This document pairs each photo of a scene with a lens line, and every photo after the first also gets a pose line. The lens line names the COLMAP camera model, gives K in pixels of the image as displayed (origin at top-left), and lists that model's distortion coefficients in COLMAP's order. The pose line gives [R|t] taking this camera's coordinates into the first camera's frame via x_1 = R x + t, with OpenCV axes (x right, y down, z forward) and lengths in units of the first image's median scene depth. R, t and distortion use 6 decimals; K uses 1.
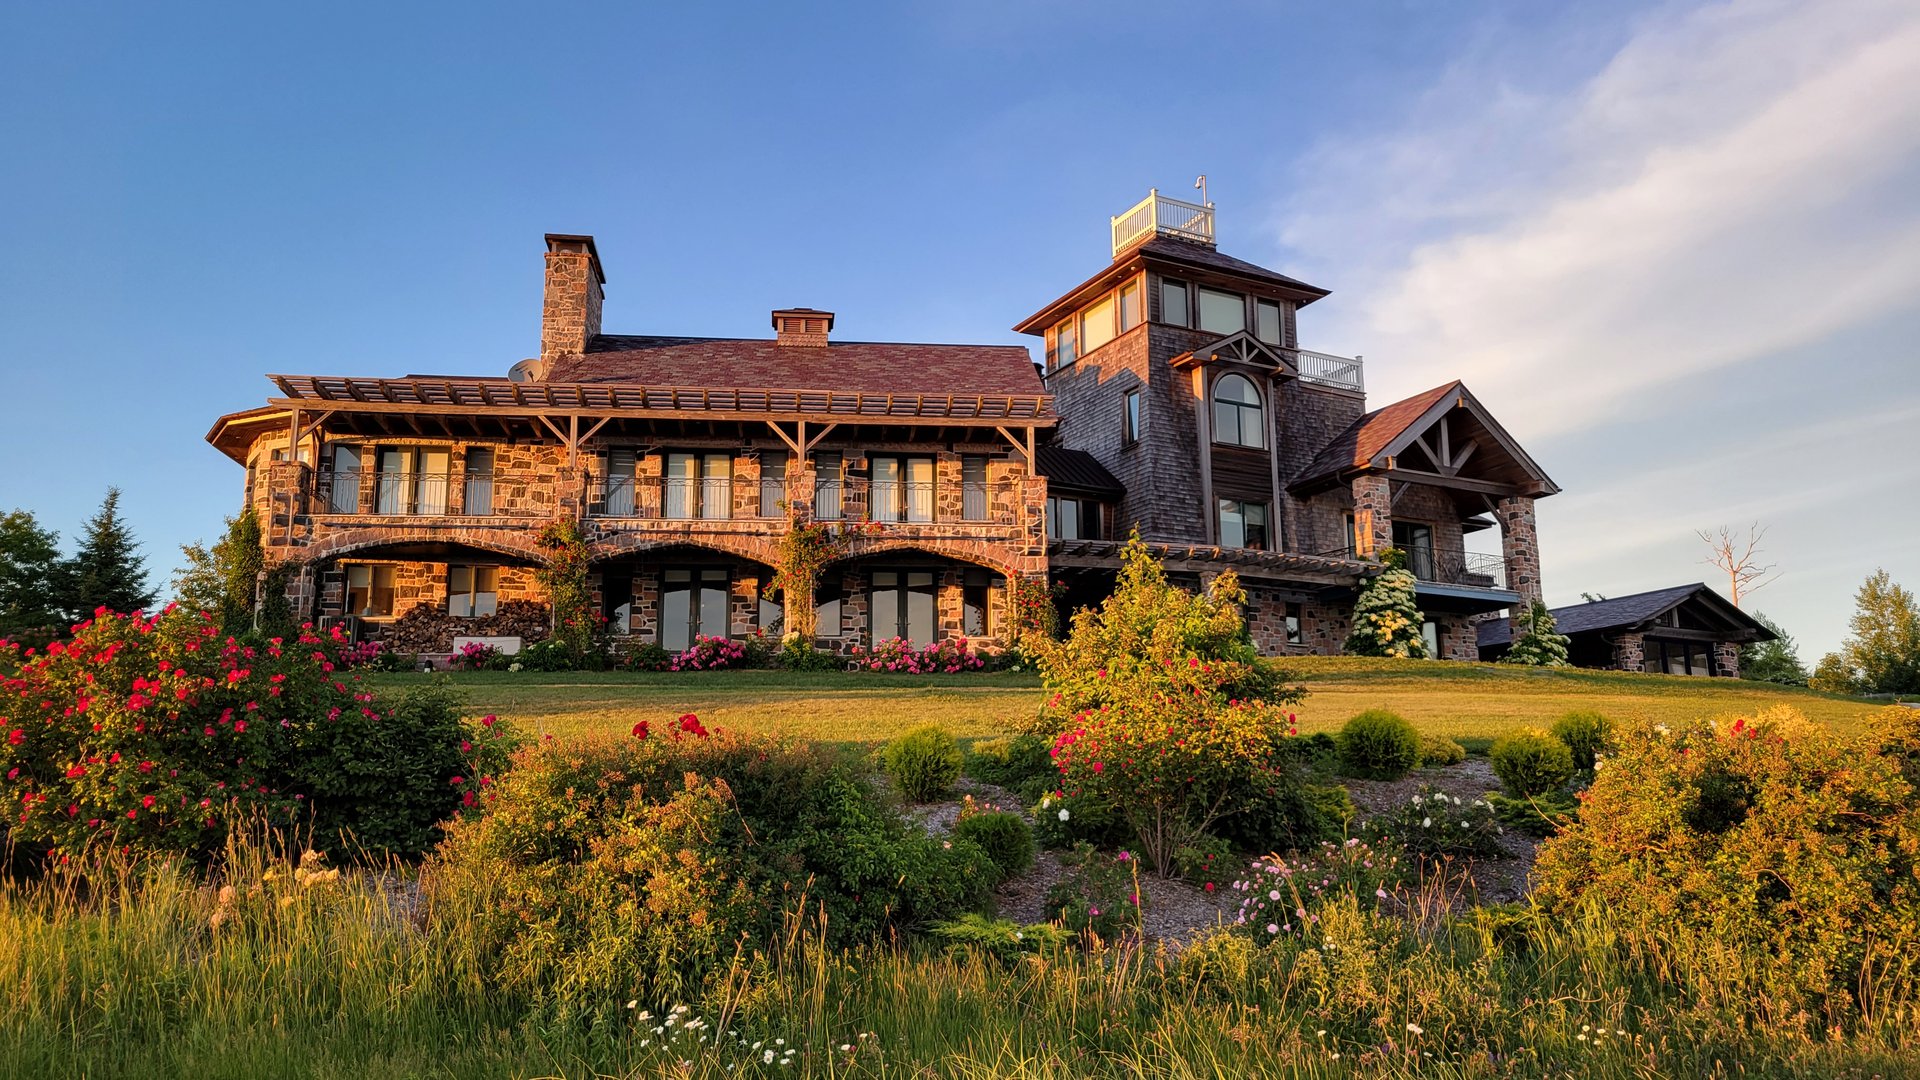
lens RADIAL K [[1447.5, 0, 951.3], [0, 1447.5, 546.7], [0, 0, 1]] dist [0.067352, 0.003873]
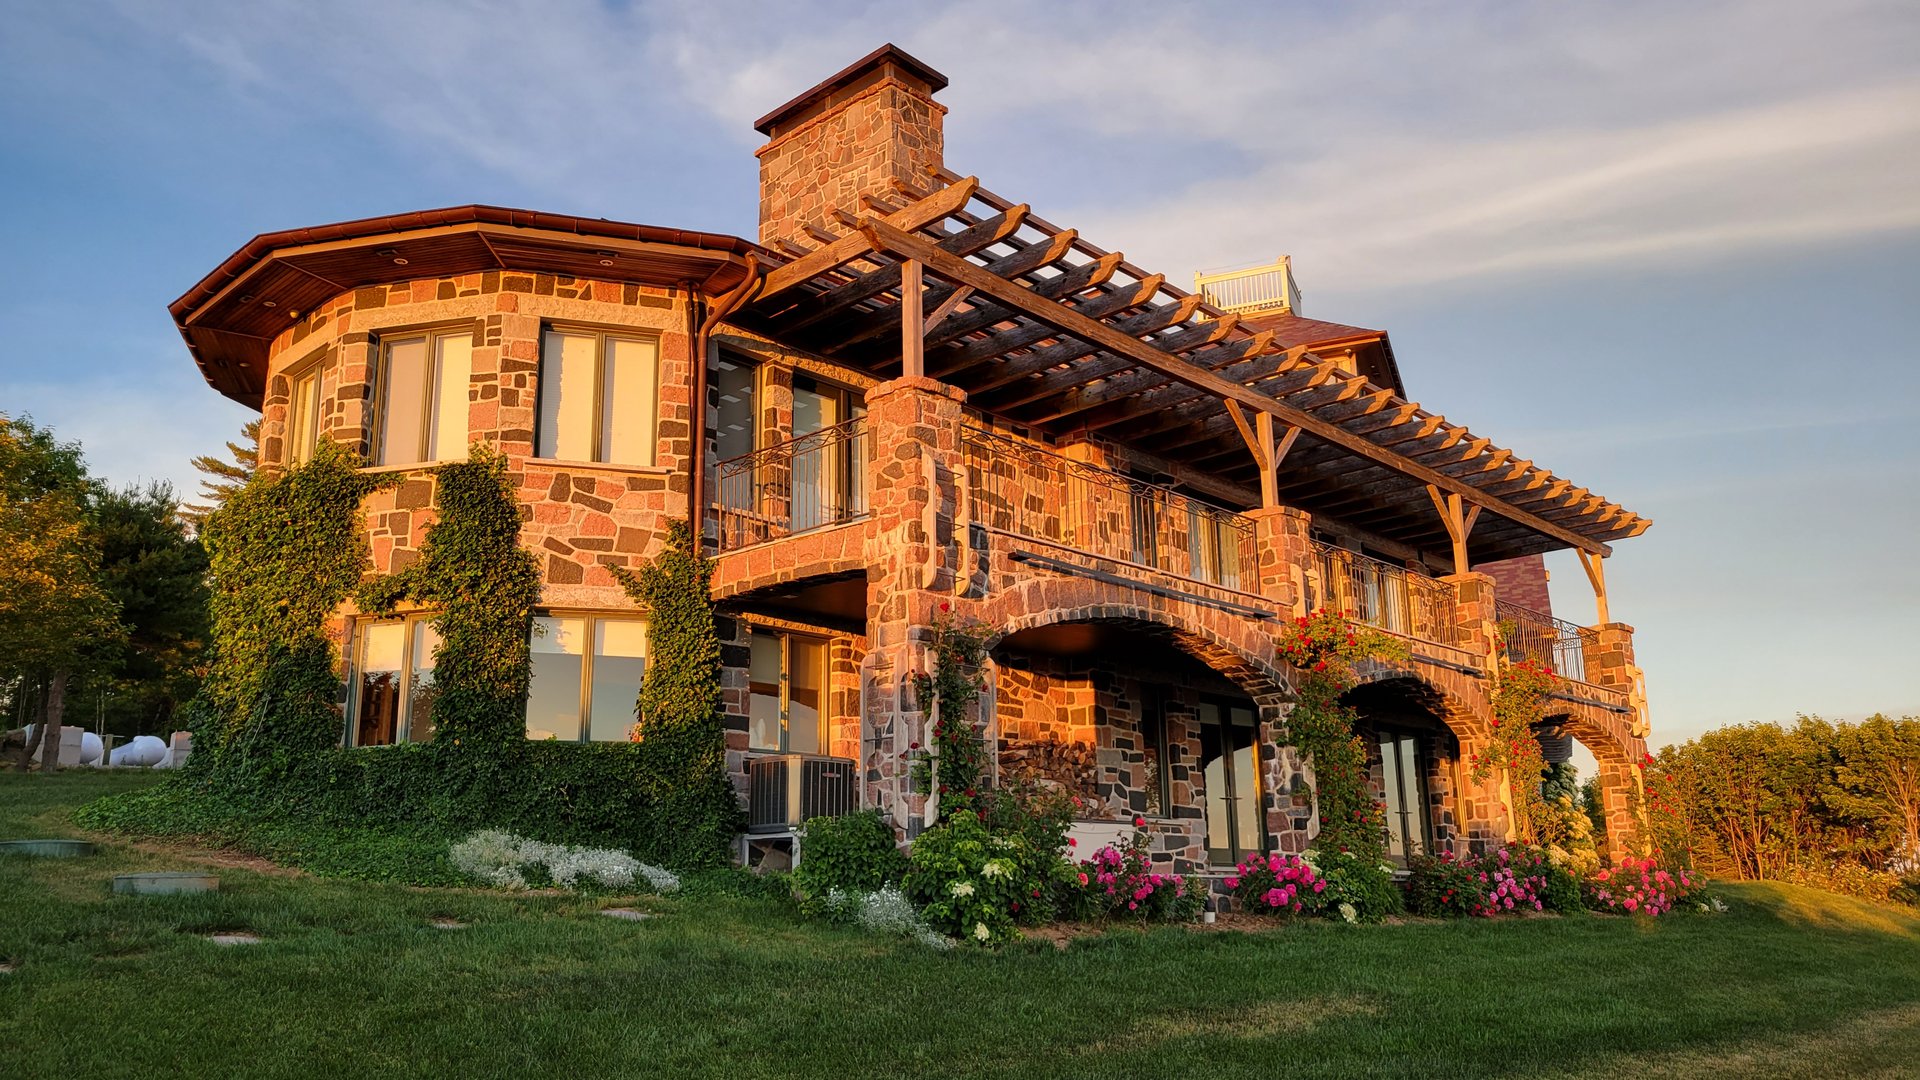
lens RADIAL K [[1447.5, 0, 964.1], [0, 1447.5, 544.8], [0, 0, 1]] dist [0.067352, 0.003873]
pose [[0.778504, 0.155866, 0.607978, -0.617855], [-0.125925, 0.987766, -0.091987, 0.019518], [-0.614878, -0.004947, 0.788607, 0.612412]]
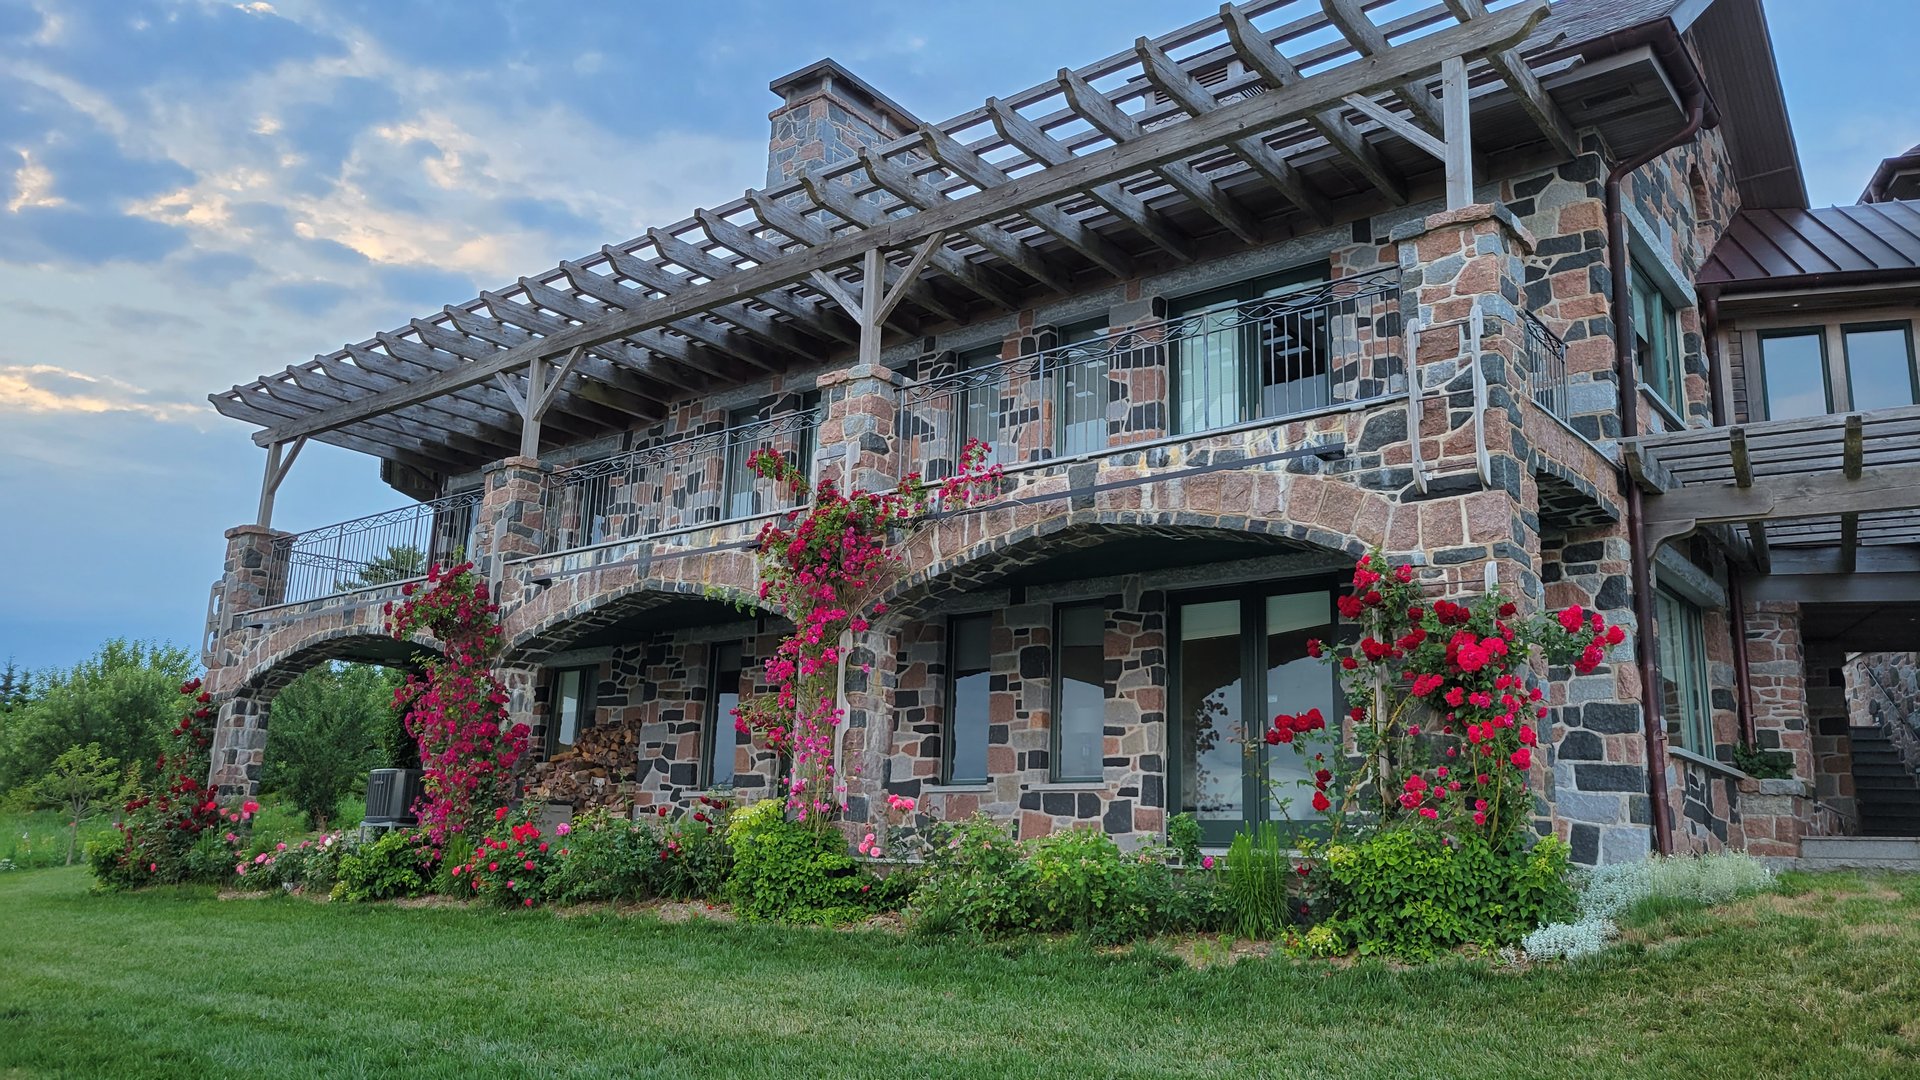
lens RADIAL K [[1447.5, 0, 966.6], [0, 1447.5, 535.7], [0, 0, 1]] dist [0.067352, 0.003873]
pose [[0.698392, -0.133233, -0.703205, 0.178079], [0.098723, 0.991062, -0.089725, 0.028526], [0.708874, -0.006759, 0.705302, 0.708483]]
